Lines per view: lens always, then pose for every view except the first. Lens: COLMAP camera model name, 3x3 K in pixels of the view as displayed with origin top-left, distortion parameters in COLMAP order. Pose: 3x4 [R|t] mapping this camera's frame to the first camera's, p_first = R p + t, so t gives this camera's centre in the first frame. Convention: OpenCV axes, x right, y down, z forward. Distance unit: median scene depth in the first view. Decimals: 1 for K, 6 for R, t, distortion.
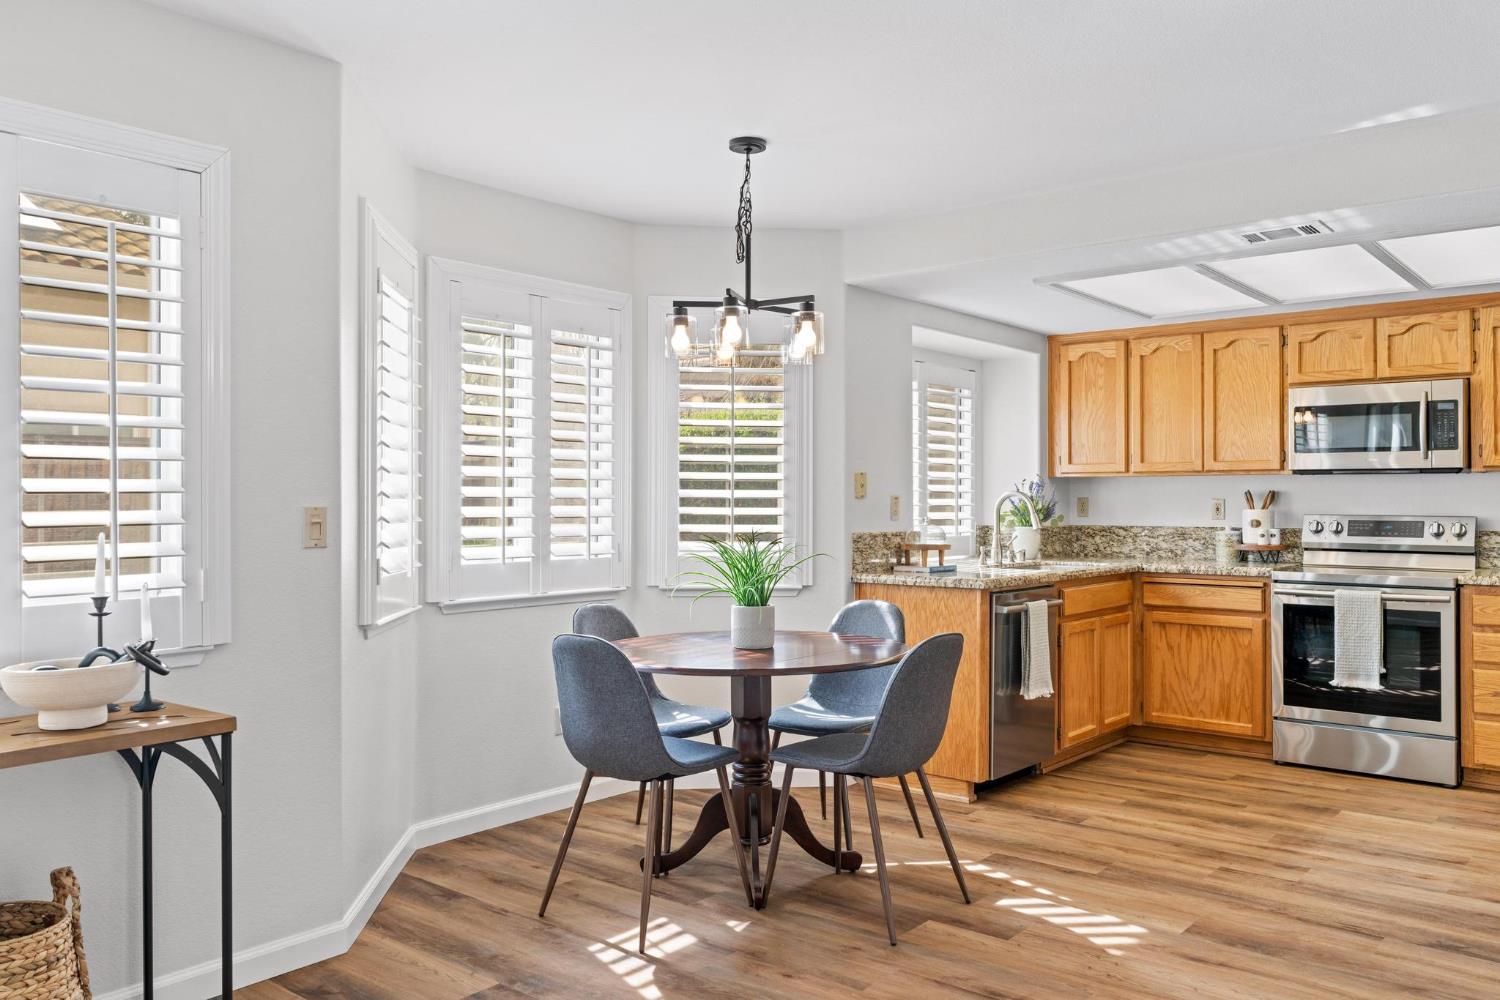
lens RADIAL K [[1094.6, 0, 733.4], [0, 1094.6, 490.9], [0, 0, 1]] dist [0.014943, -0.005497]
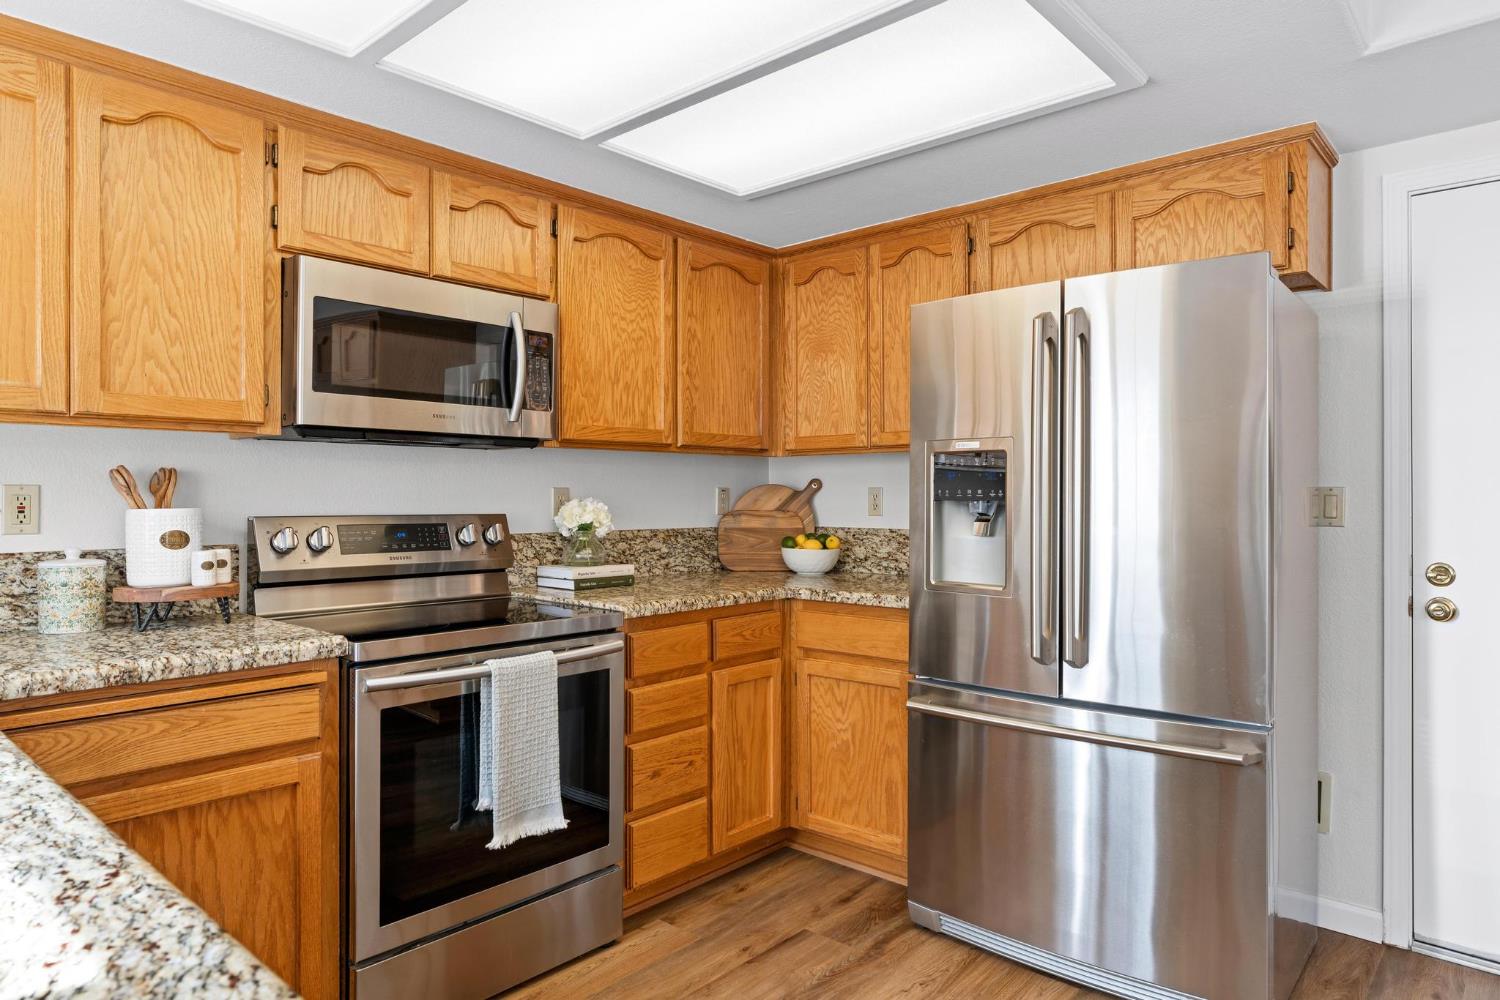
lens RADIAL K [[927.3, 0, 692.3], [0, 927.3, 485.7], [0, 0, 1]] dist [0.002710, -0.000807]
pose [[-0.006441, 0.008285, 0.999945, 0.108745], [-0.010072, 0.999914, -0.008350, 0.009803], [-0.999929, -0.010125, -0.006357, 0.904681]]
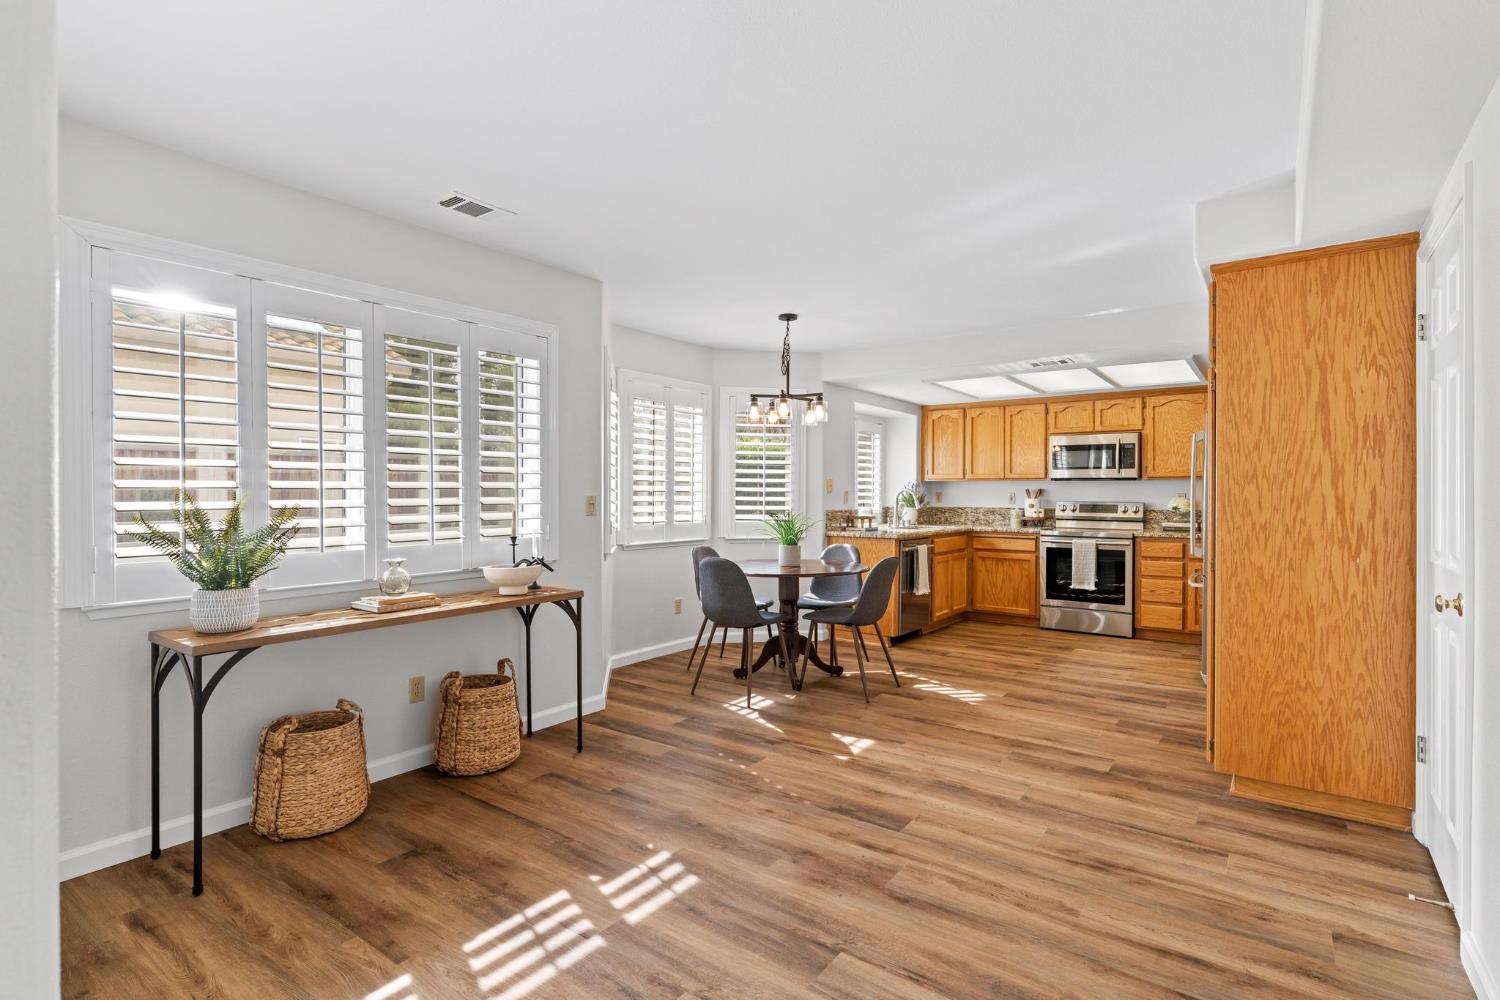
lens RADIAL K [[674.0, 0, 712.8], [0, 674.0, 494.2], [0, 0, 1]] dist [0.002330, -0.000606]
pose [[0.999850, 0.002660, 0.017143, -0.114604], [-0.002835, 0.999944, 0.010225, -0.001450], [-0.017115, -0.010272, 0.999801, -0.190108]]
